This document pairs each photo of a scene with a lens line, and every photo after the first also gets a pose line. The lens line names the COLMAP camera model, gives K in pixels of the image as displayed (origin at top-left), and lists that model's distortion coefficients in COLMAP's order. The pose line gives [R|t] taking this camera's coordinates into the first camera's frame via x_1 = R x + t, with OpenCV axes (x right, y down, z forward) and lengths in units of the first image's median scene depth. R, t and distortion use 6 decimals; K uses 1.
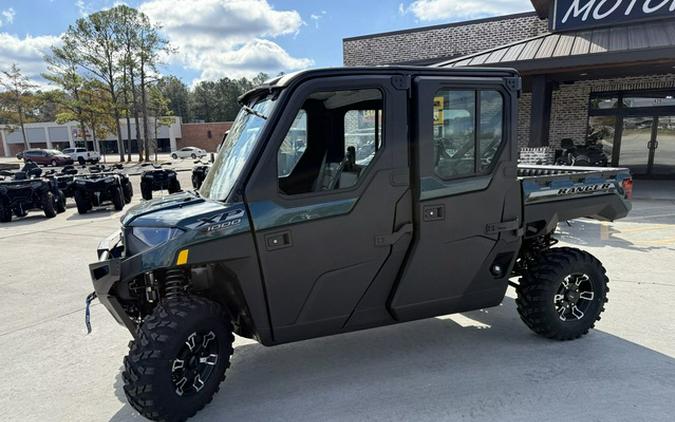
lens RADIAL K [[529.9, 0, 333.2], [0, 529.9, 233.5], [0, 0, 1]] dist [0.016632, -0.012525]
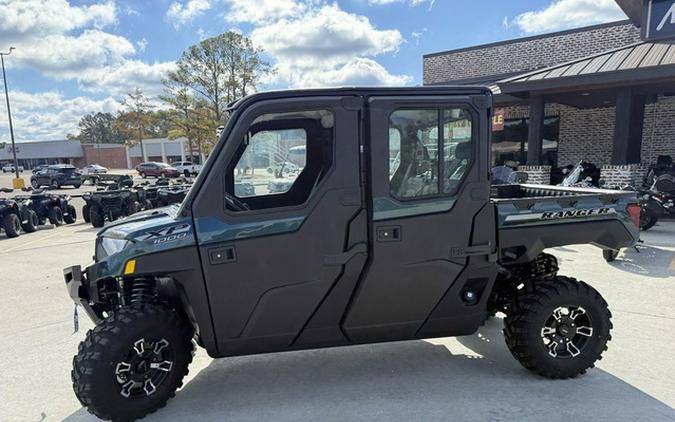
lens RADIAL K [[525.2, 0, 338.4], [0, 525.2, 224.7], [0, 0, 1]] dist [0.019315, -0.011033]
pose [[0.977888, 0.032281, -0.206625, 0.248274], [-0.040702, 0.998499, -0.036636, -0.013943], [0.205132, 0.044236, 0.977734, 0.027798]]
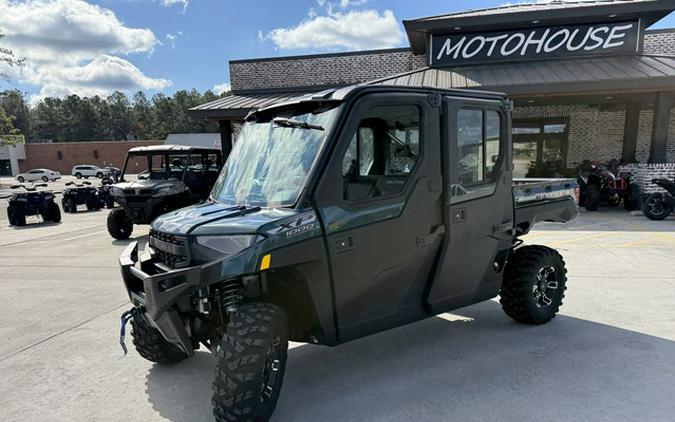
lens RADIAL K [[530.3, 0, 347.6], [0, 530.3, 230.0], [0, 0, 1]] dist [0.016194, -0.003920]
pose [[0.956730, -0.031446, 0.289272, -0.304795], [0.046216, 0.997945, -0.044372, 0.025820], [-0.287282, 0.055821, 0.956218, -0.013426]]
